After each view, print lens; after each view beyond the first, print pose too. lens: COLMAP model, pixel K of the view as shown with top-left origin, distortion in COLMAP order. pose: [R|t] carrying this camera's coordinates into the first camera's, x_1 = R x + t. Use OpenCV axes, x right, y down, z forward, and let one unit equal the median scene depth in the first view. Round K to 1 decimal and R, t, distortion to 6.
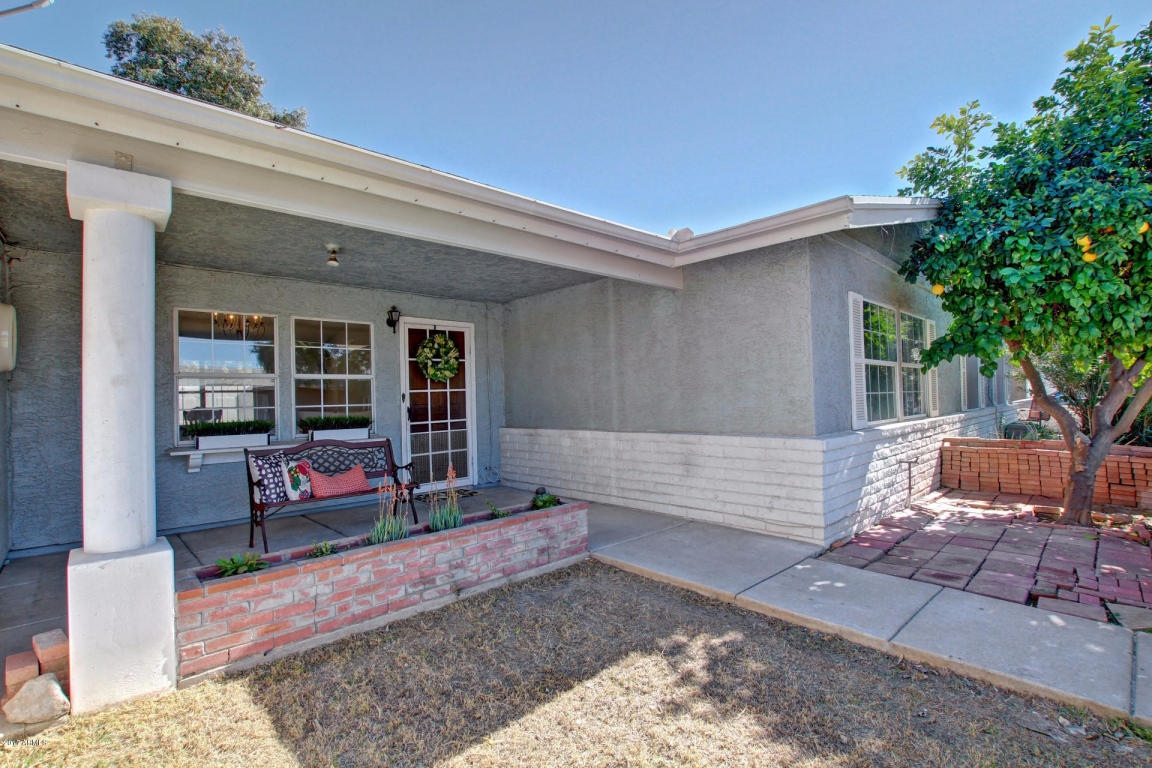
lens RADIAL K [[538.0, 0, 572.9], [0, 538.0, 388.1], [0, 0, 1]] dist [-0.021091, -0.000288]
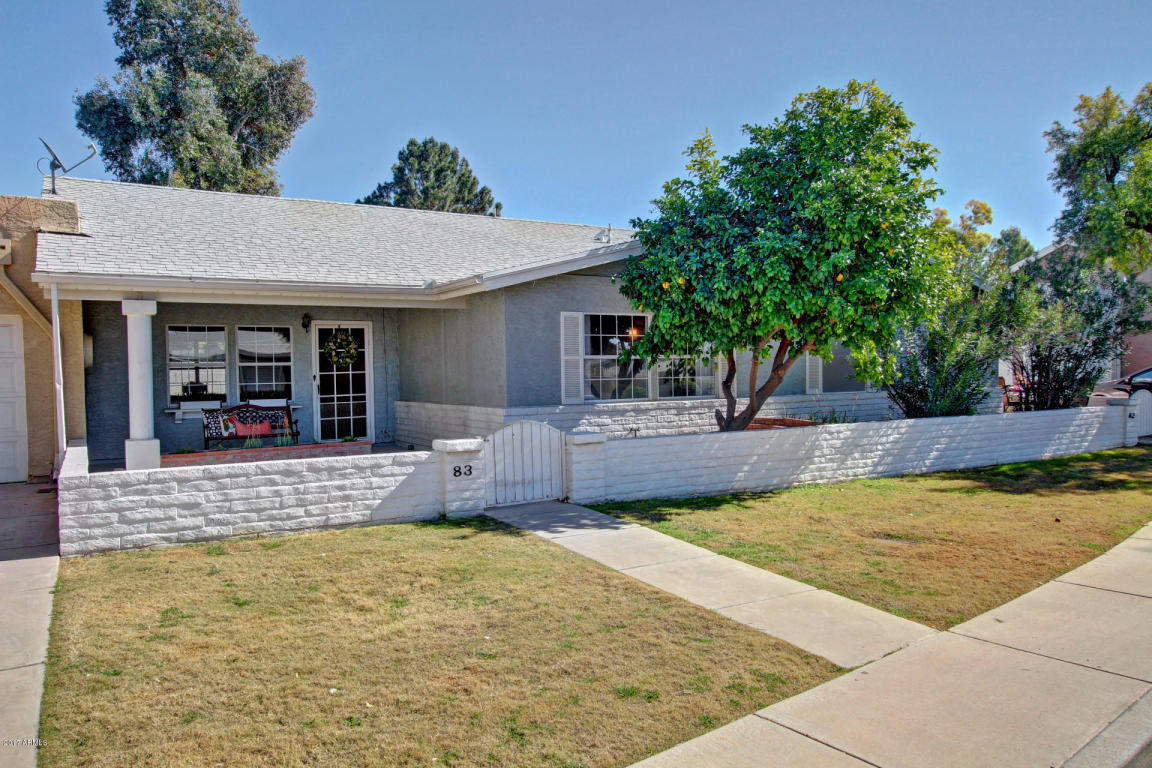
lens RADIAL K [[825.2, 0, 582.2], [0, 825.2, 386.9], [0, 0, 1]] dist [0.001692, 0.004369]
pose [[0.979391, 0.013817, -0.201502, 0.799870], [-0.004686, 0.998943, 0.045720, -0.060525], [0.201921, -0.043834, 0.978420, -0.971277]]
